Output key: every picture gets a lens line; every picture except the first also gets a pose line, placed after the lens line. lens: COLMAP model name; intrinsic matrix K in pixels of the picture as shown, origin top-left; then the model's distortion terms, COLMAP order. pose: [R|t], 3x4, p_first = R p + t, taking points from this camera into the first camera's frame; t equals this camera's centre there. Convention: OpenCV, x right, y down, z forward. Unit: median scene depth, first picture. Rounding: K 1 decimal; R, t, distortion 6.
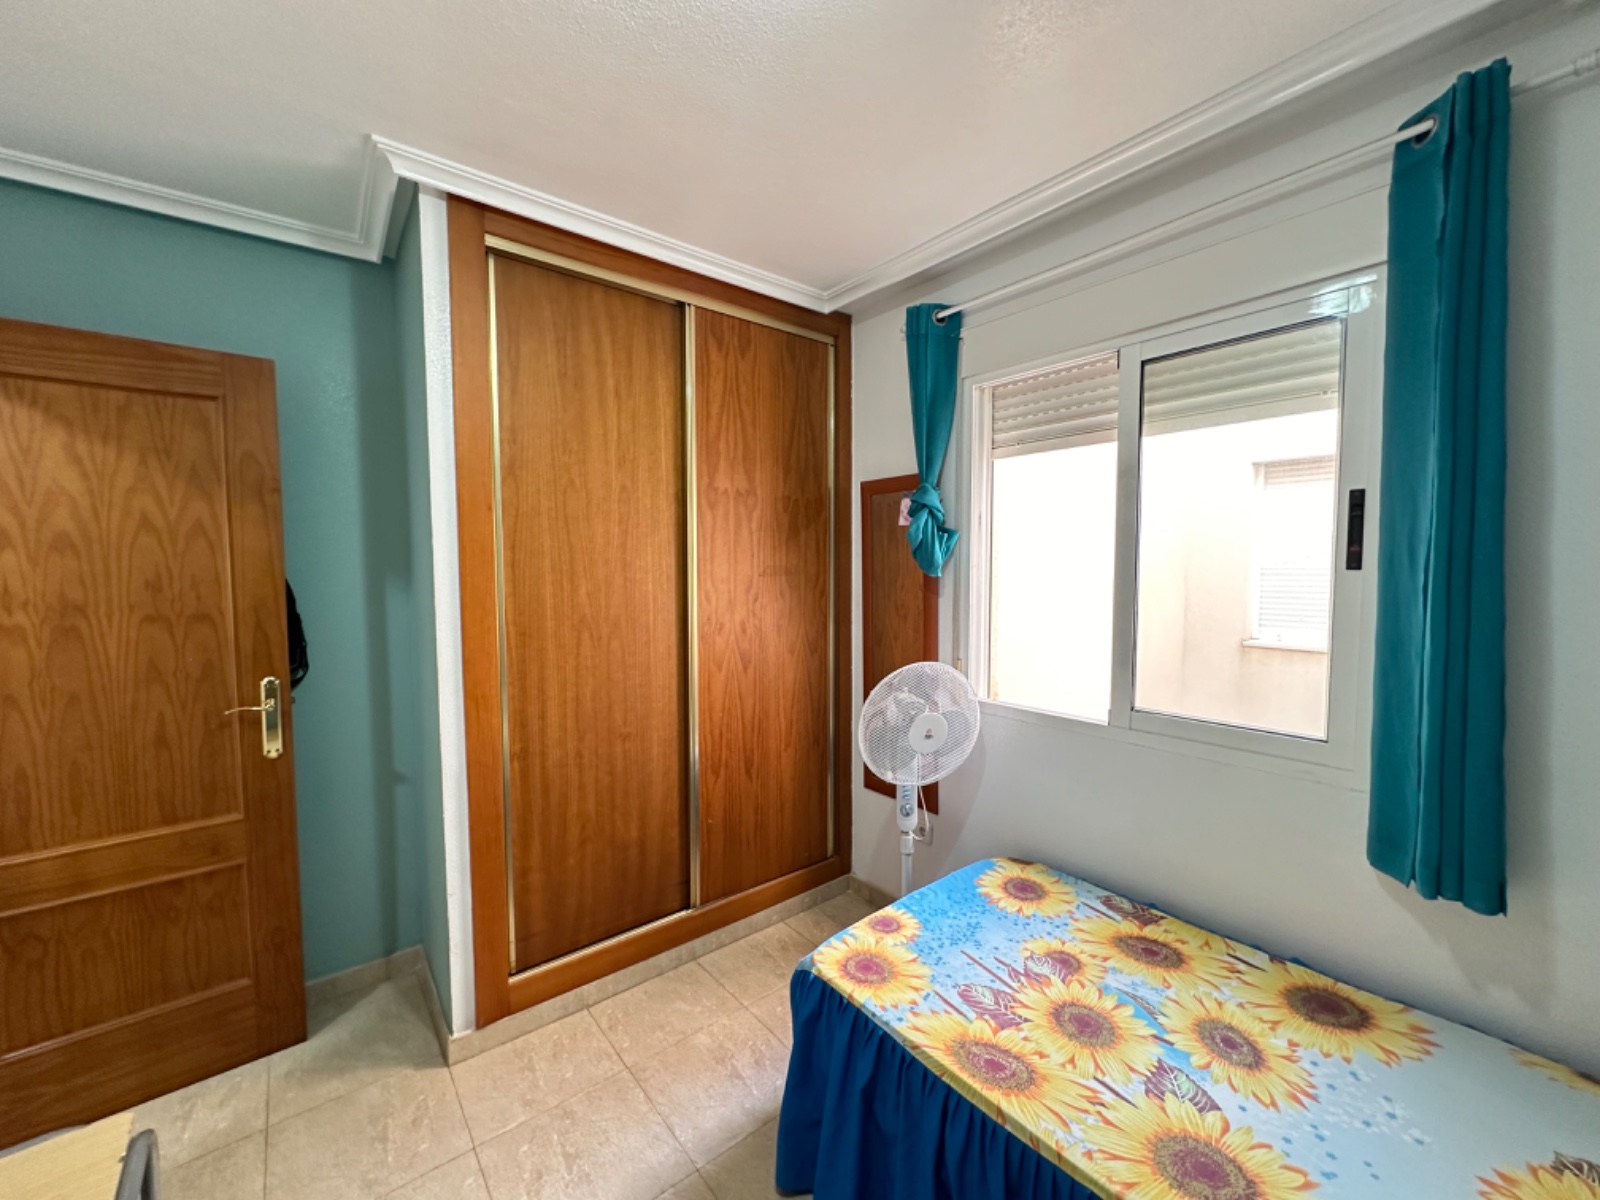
lens RADIAL K [[638.9, 0, 803.0], [0, 638.9, 600.7], [0, 0, 1]] dist [-0.002025, -0.000083]
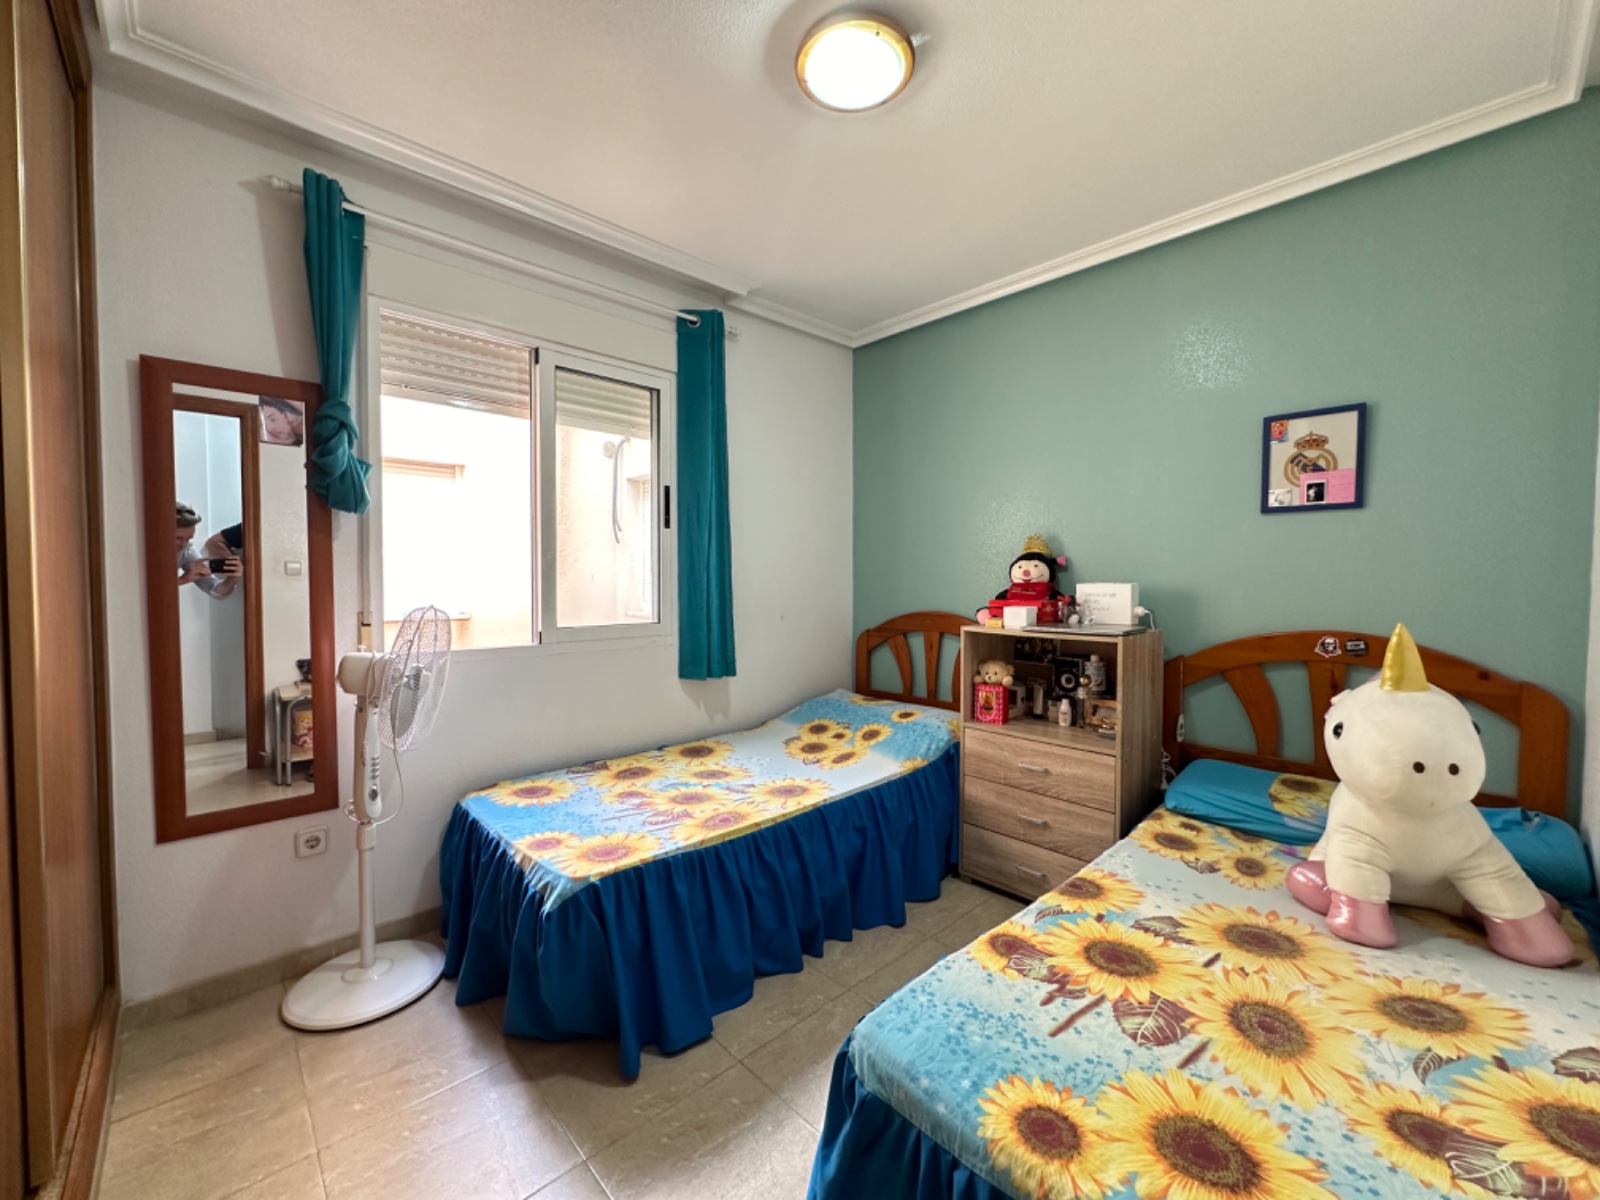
lens RADIAL K [[638.9, 0, 803.0], [0, 638.9, 600.7], [0, 0, 1]] dist [-0.002025, -0.000083]
pose [[-0.074389, -0.029919, 0.996780, -1.017672], [0.053800, 0.997974, 0.033970, 0.118427], [-0.995777, 0.056154, -0.072629, 0.717969]]
